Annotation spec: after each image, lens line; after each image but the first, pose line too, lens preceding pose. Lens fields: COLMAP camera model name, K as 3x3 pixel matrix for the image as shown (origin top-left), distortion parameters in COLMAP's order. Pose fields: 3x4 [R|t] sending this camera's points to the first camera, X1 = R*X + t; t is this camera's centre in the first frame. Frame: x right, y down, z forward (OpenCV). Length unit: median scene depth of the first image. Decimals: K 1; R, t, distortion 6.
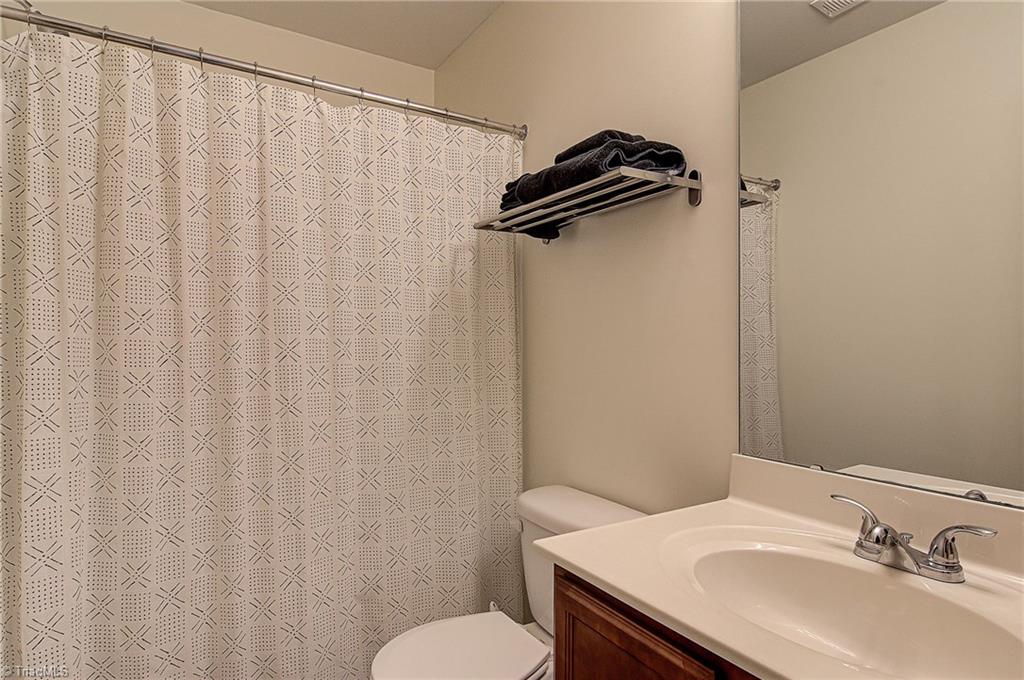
lens RADIAL K [[541.3, 0, 516.3], [0, 541.3, 344.1], [0, 0, 1]] dist [-0.000893, -0.002416]
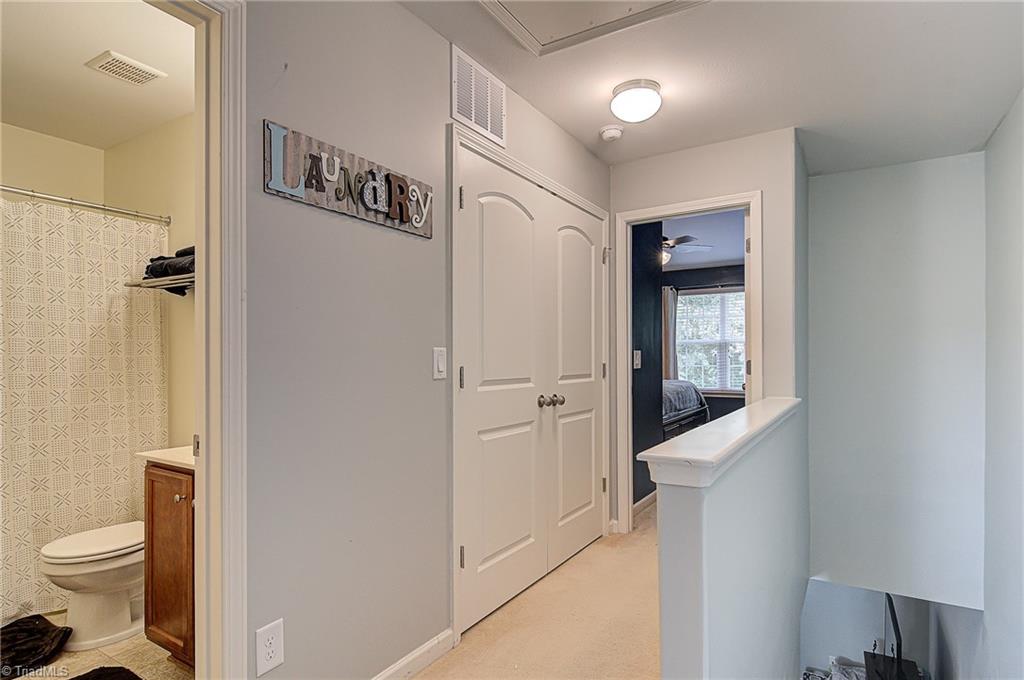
lens RADIAL K [[542.4, 0, 515.8], [0, 542.4, 357.8], [0, 0, 1]] dist [-0.003806, -0.003267]
pose [[0.898602, 0.000037, 0.438764, 0.247808], [-0.000295, 1.000000, 0.000520, -0.007966], [-0.438764, -0.000597, 0.898602, -0.883301]]
